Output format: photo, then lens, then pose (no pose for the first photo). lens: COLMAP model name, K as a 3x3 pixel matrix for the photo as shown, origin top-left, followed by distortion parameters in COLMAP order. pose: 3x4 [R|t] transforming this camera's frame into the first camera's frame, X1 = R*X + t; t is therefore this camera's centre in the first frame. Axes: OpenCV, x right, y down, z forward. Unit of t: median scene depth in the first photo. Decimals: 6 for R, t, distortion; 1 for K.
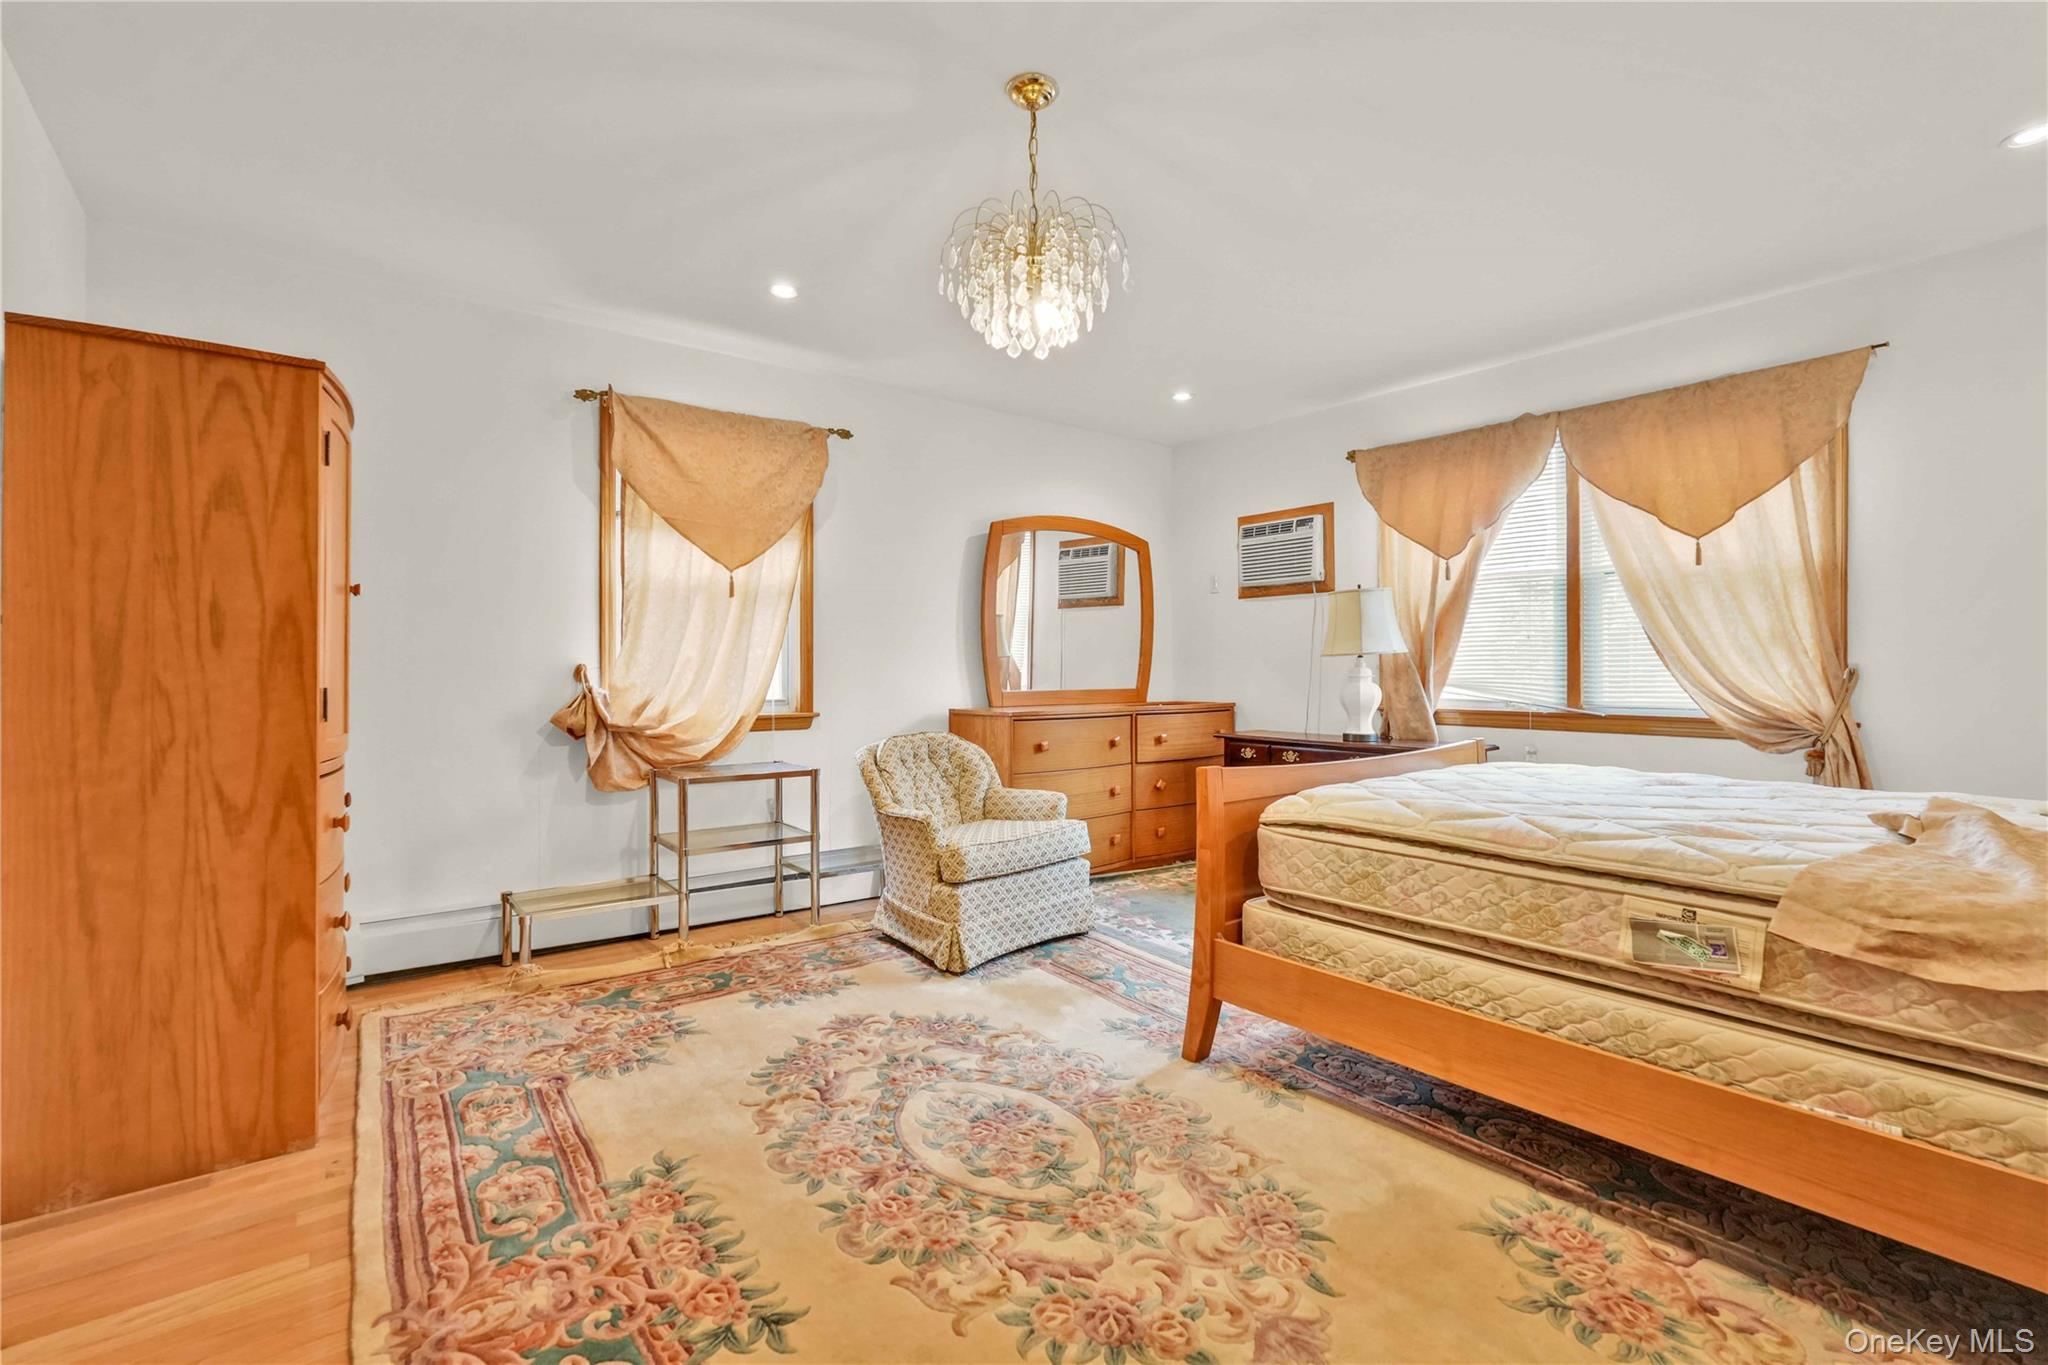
lens RADIAL K [[936.6, 0, 1025.7], [0, 936.6, 679.3], [0, 0, 1]] dist [-0.020569, 0.014761]
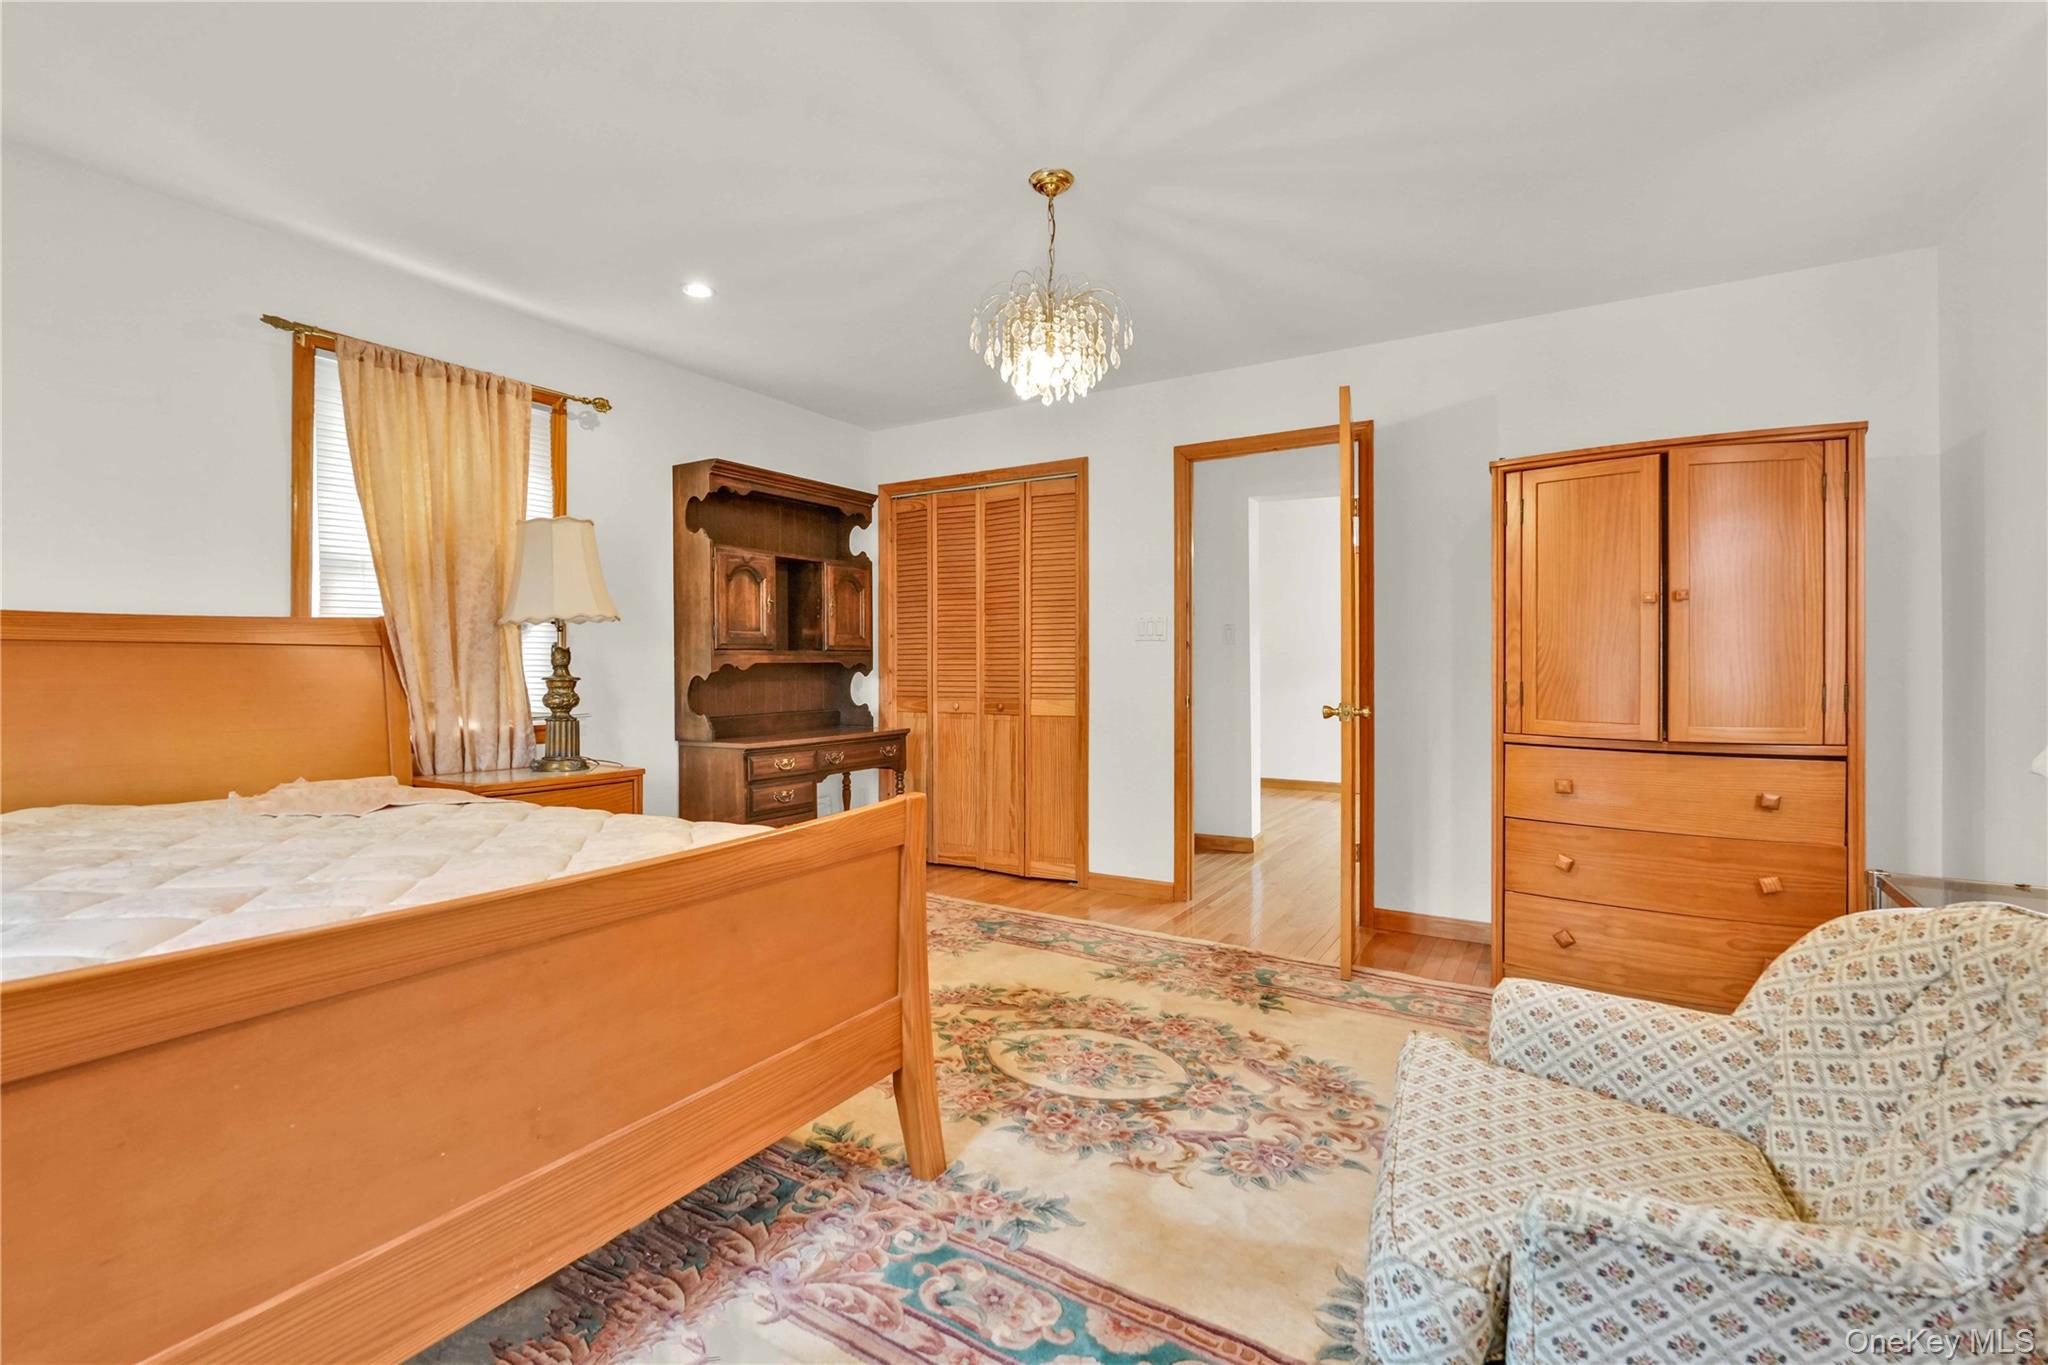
lens RADIAL K [[920.6, 0, 1024.0], [0, 920.6, 682.5], [0, 0, 1]] dist [-0.016788, 0.006191]
pose [[-0.941876, 0.008096, -0.335862, 0.418713], [-0.000804, 0.999652, 0.026350, -0.023425], [0.335959, 0.025088, -0.941543, 2.012587]]
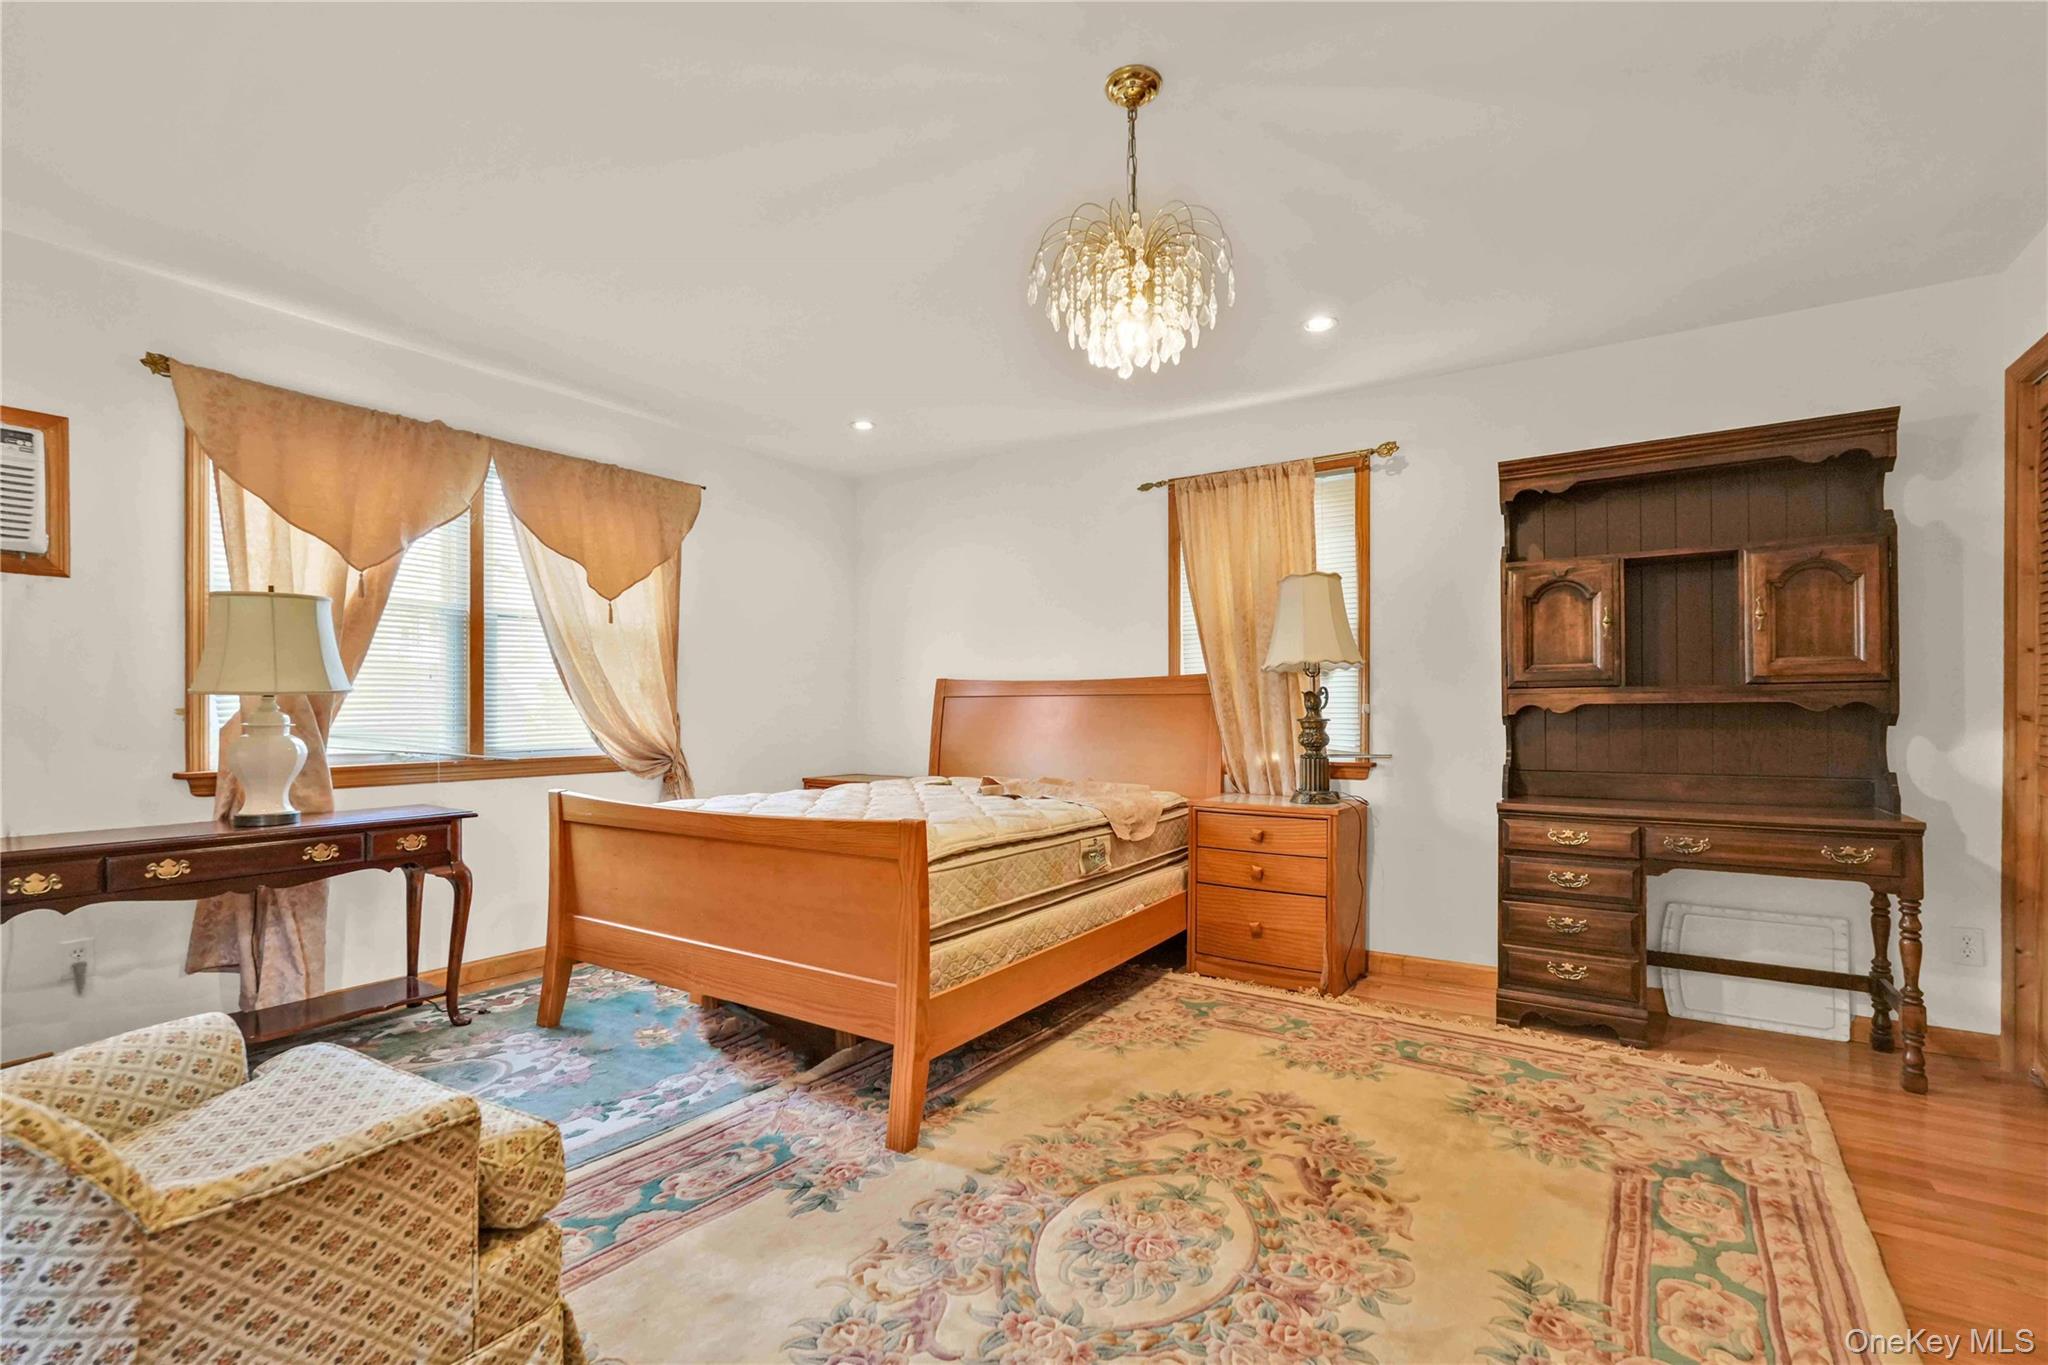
lens RADIAL K [[906.1, 0, 1023.4], [0, 906.1, 723.1], [0, 0, 1]] dist [-0.028329, 0.019542]
pose [[-0.308666, -0.013991, 0.951068, -0.781962], [0.012046, 0.999754, 0.018617, -0.019917], [-0.951094, 0.017203, -0.308421, 1.333985]]
